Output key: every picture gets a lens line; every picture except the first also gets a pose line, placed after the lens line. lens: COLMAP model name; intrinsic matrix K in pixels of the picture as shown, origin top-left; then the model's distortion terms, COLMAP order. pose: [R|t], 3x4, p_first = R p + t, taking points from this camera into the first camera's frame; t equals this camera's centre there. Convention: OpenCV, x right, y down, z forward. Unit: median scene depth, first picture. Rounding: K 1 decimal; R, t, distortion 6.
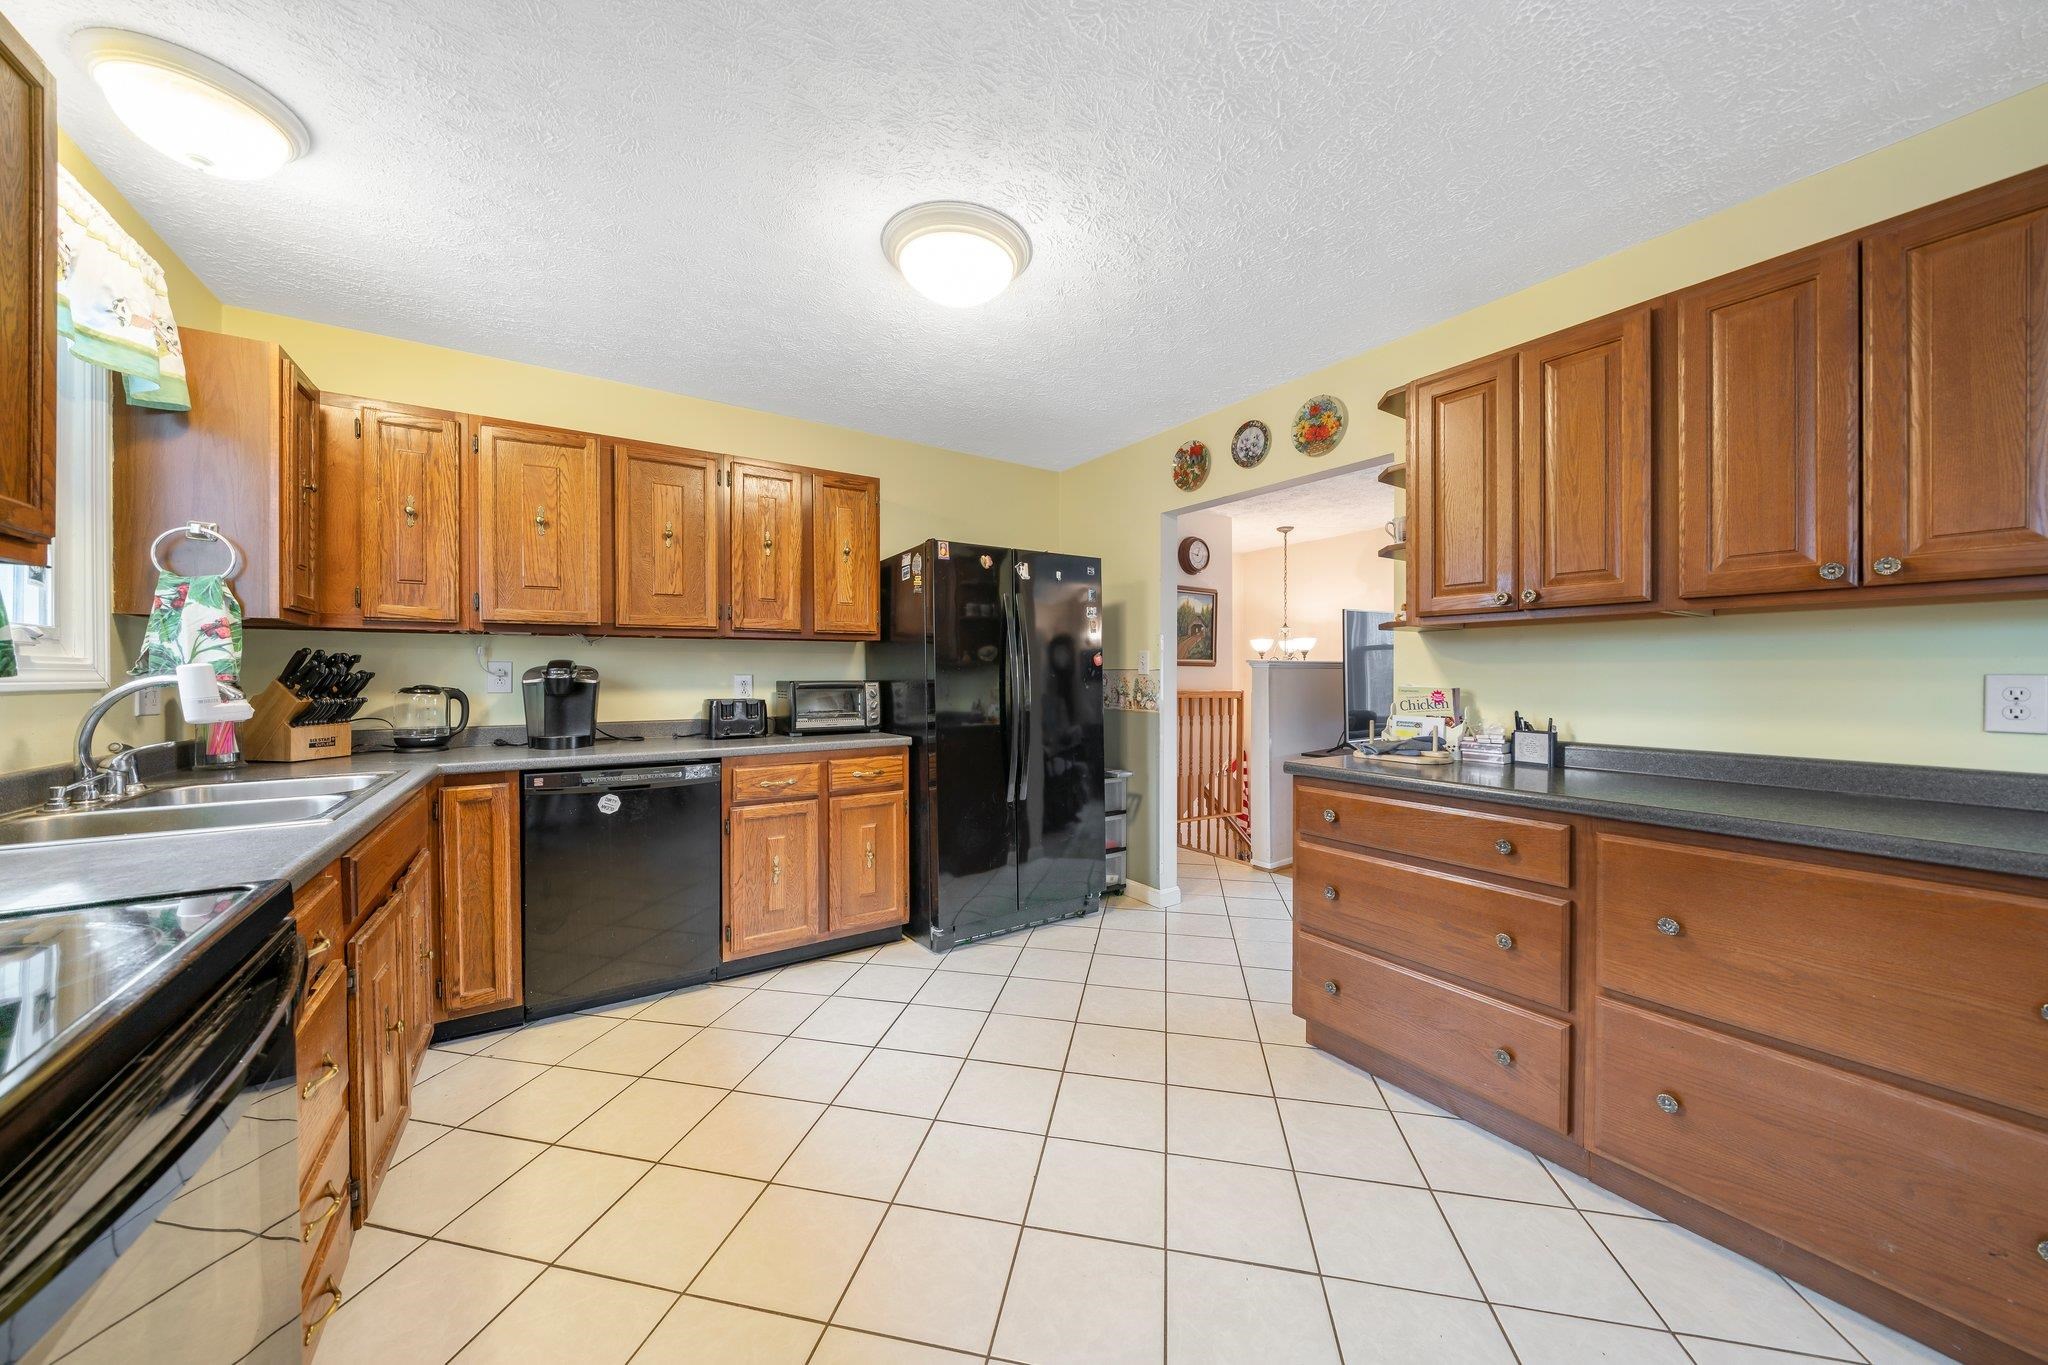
lens RADIAL K [[698.7, 0, 1019.3], [0, 698.7, 677.4], [0, 0, 1]] dist [-0.006484, 0.000054]
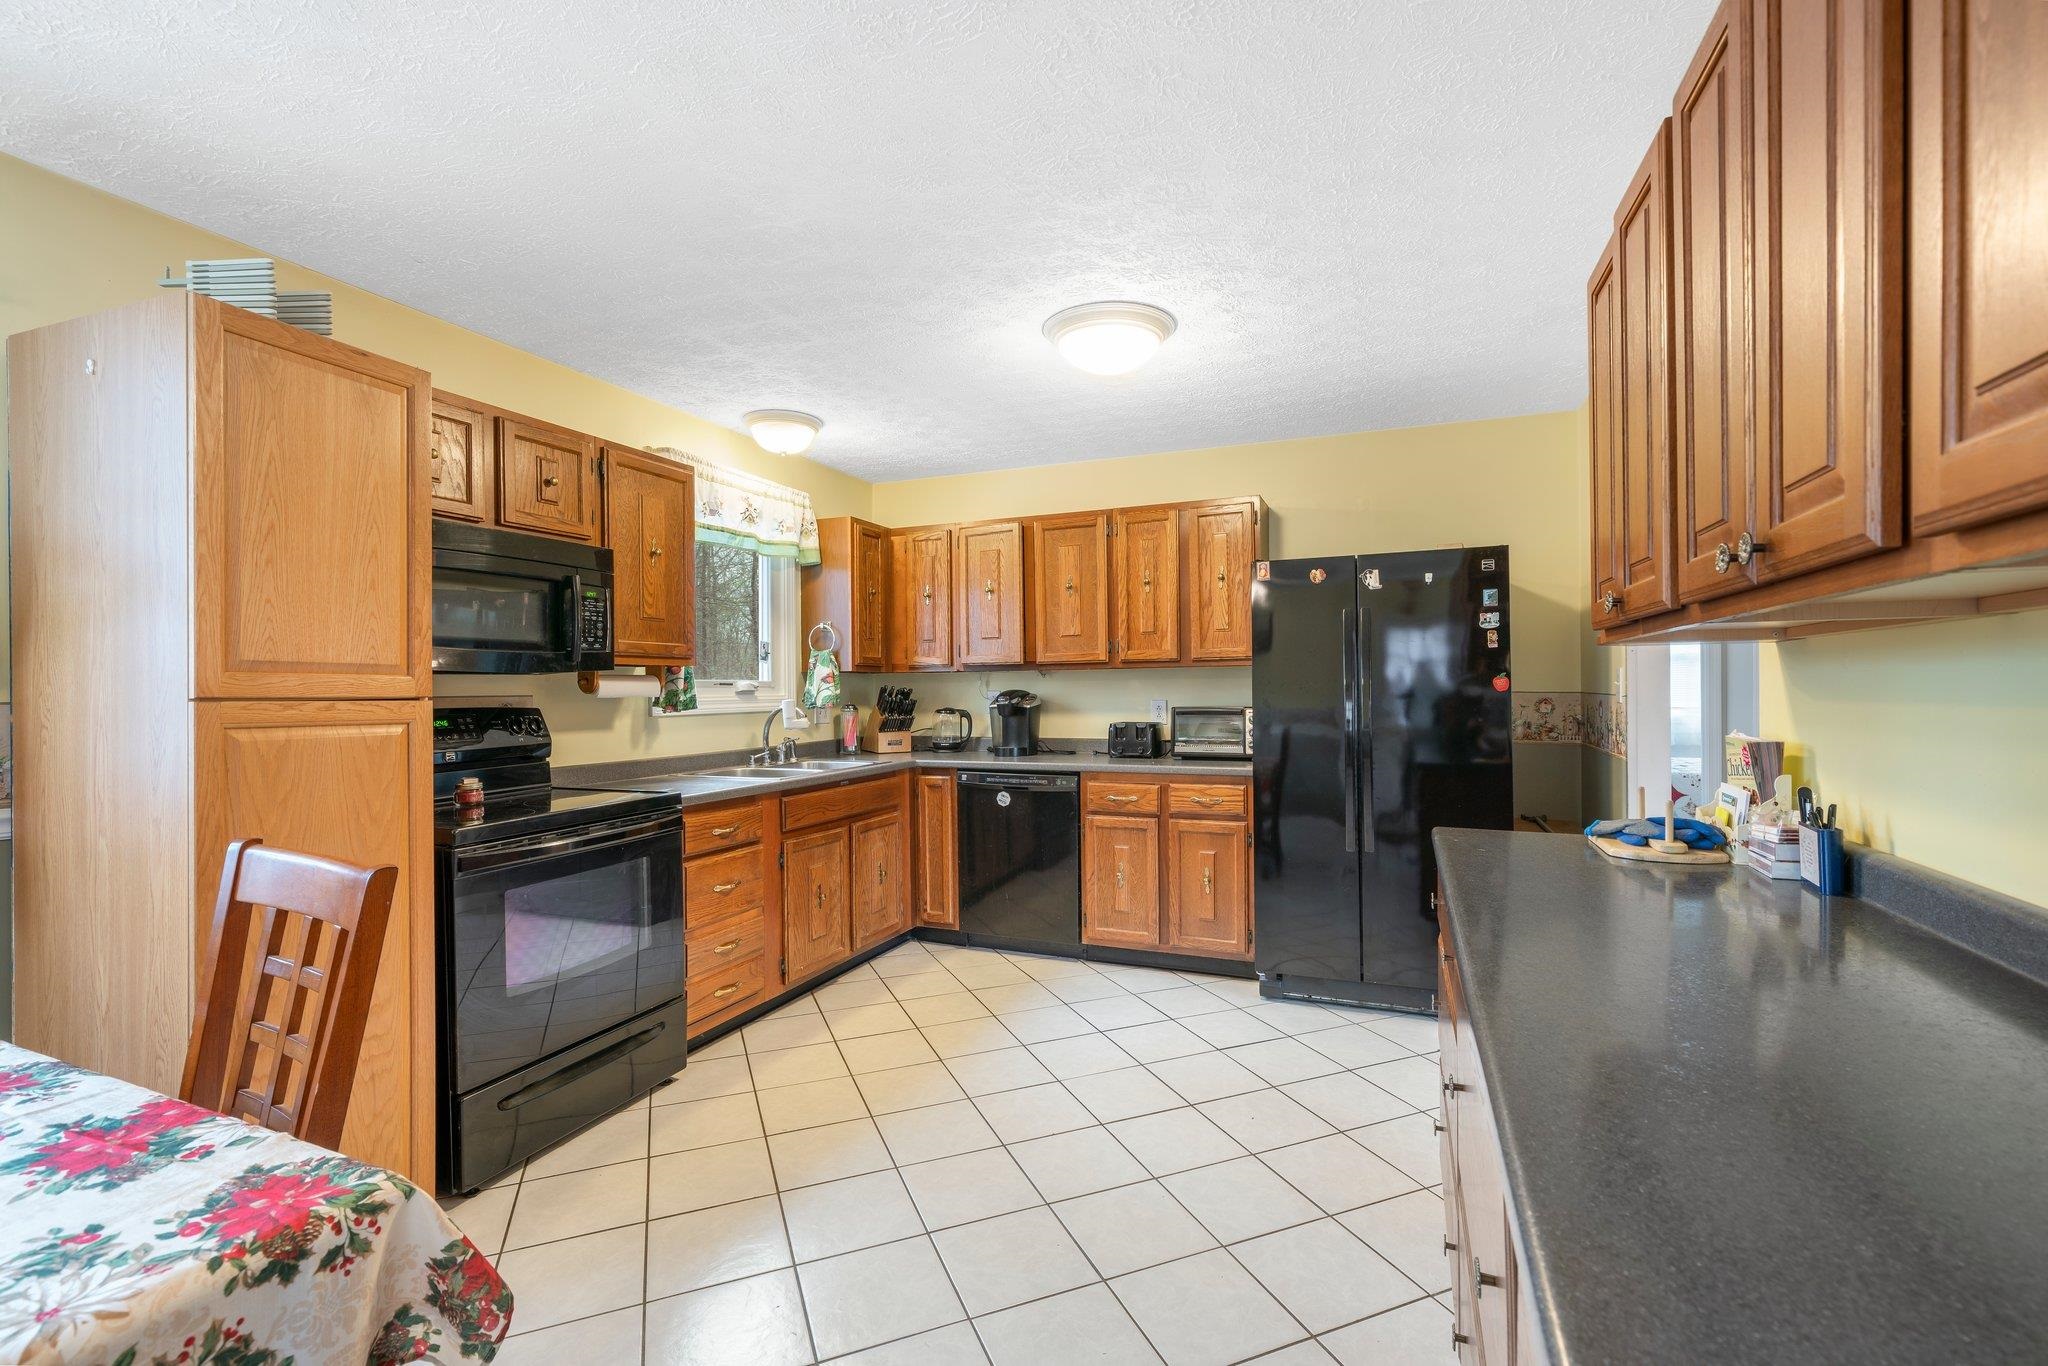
lens RADIAL K [[889.5, 0, 1029.2], [0, 889.5, 688.1], [0, 0, 1]] dist [0.000240, 0.000689]
pose [[0.561261, -0.002488, -0.827635, 0.730348], [0.004527, 0.999990, 0.000063, -0.026771], [0.827627, -0.003782, 0.561266, 0.066713]]
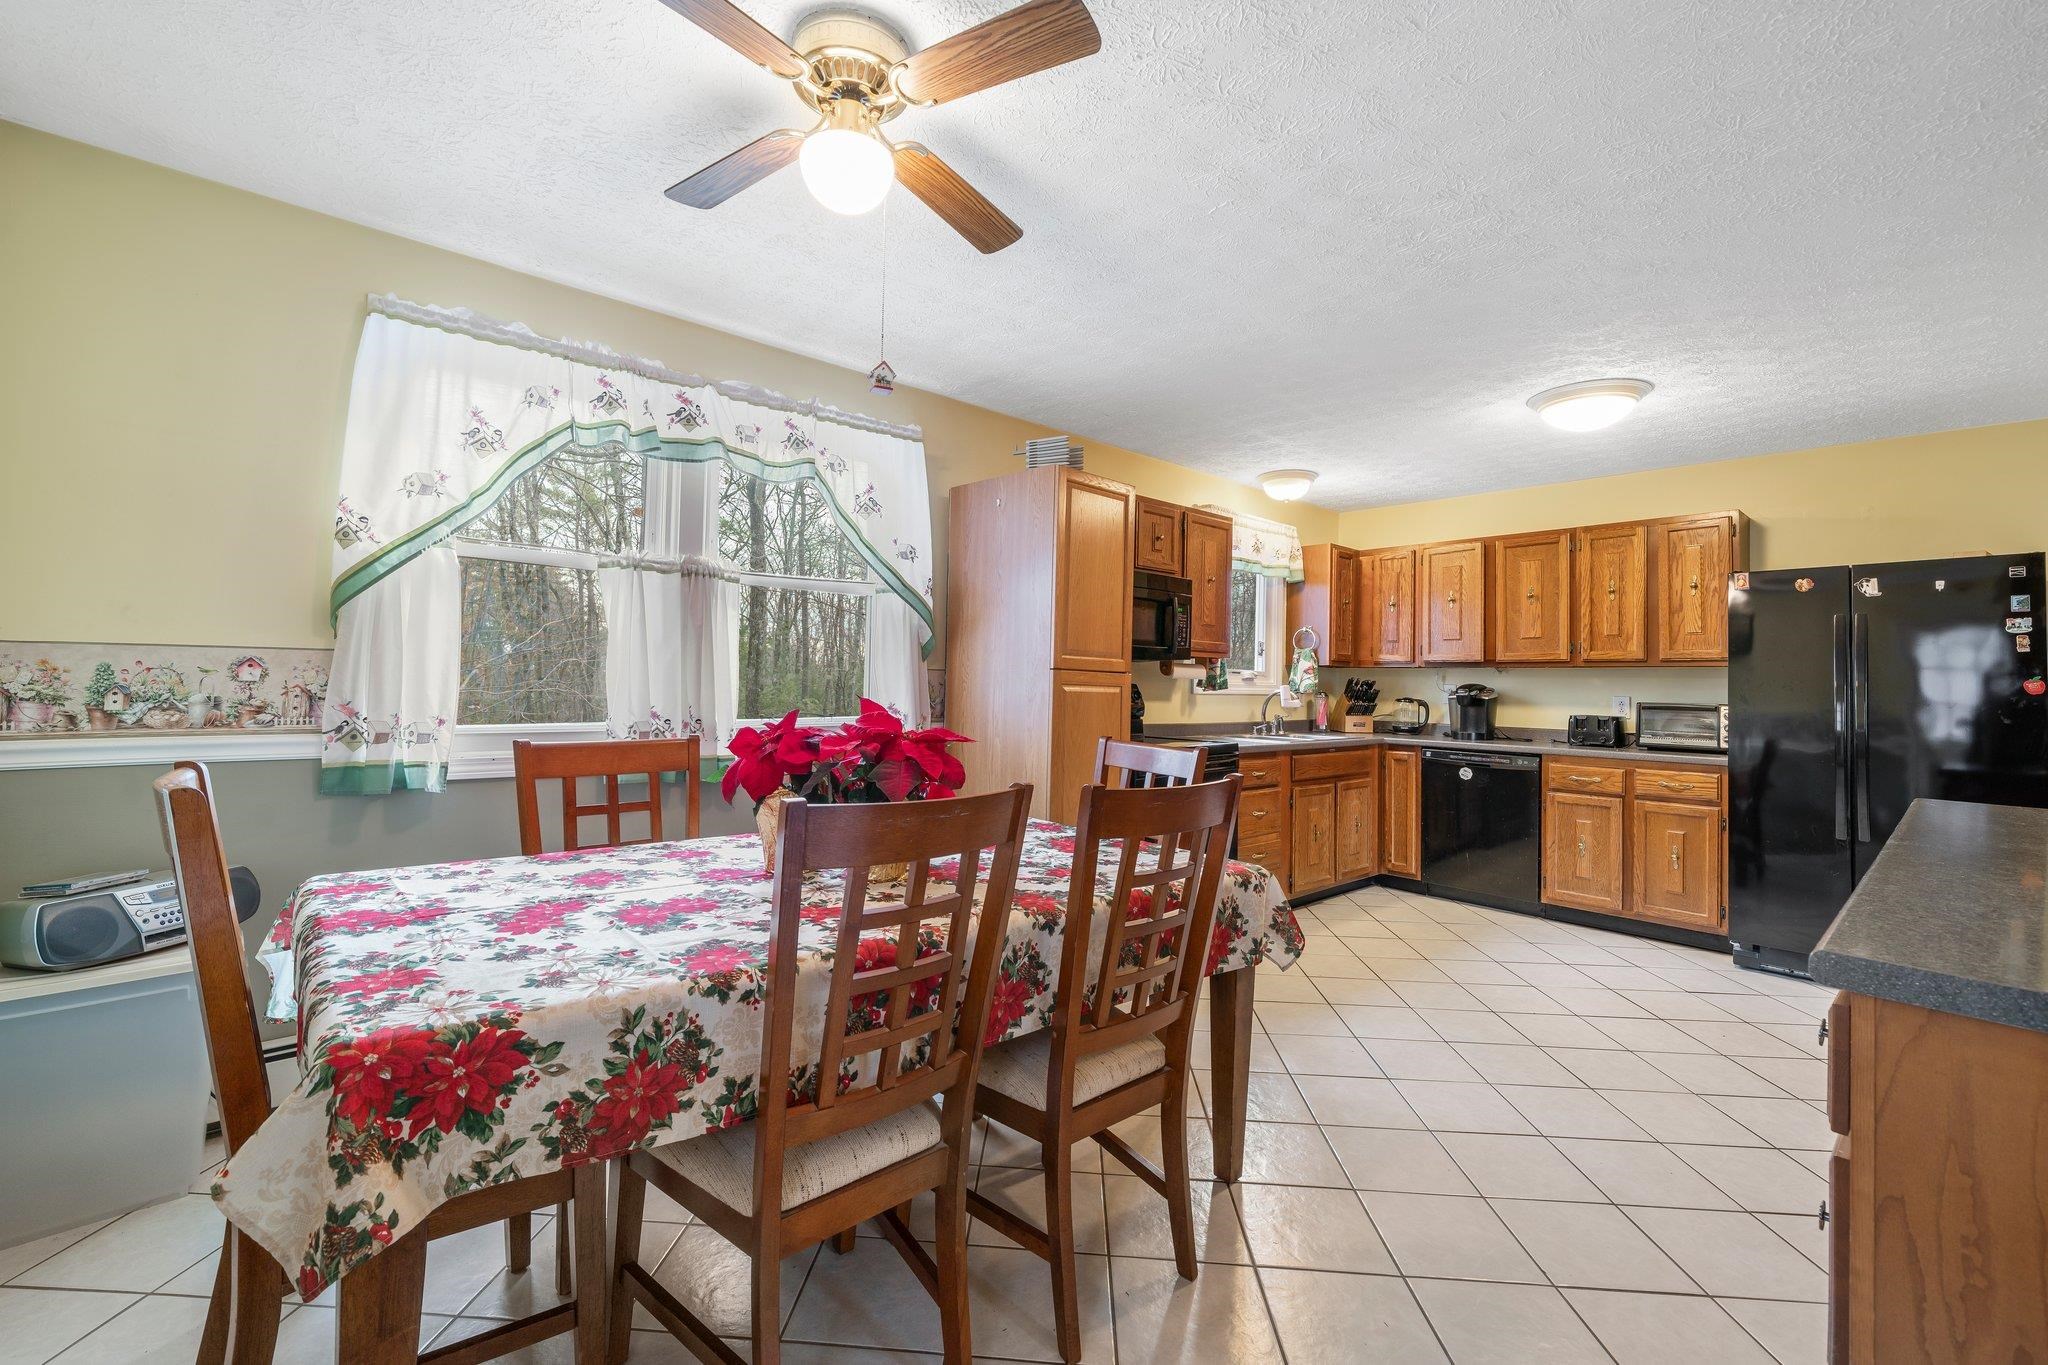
lens RADIAL K [[856.3, 0, 1013.9], [0, 856.3, 661.9], [0, 0, 1]] dist [-0.001706, -0.000114]
pose [[0.143199, -0.019495, -0.989502, 1.040544], [-0.025034, 0.999415, -0.023313, -0.003243], [0.989377, 0.028110, 0.142627, -0.274599]]
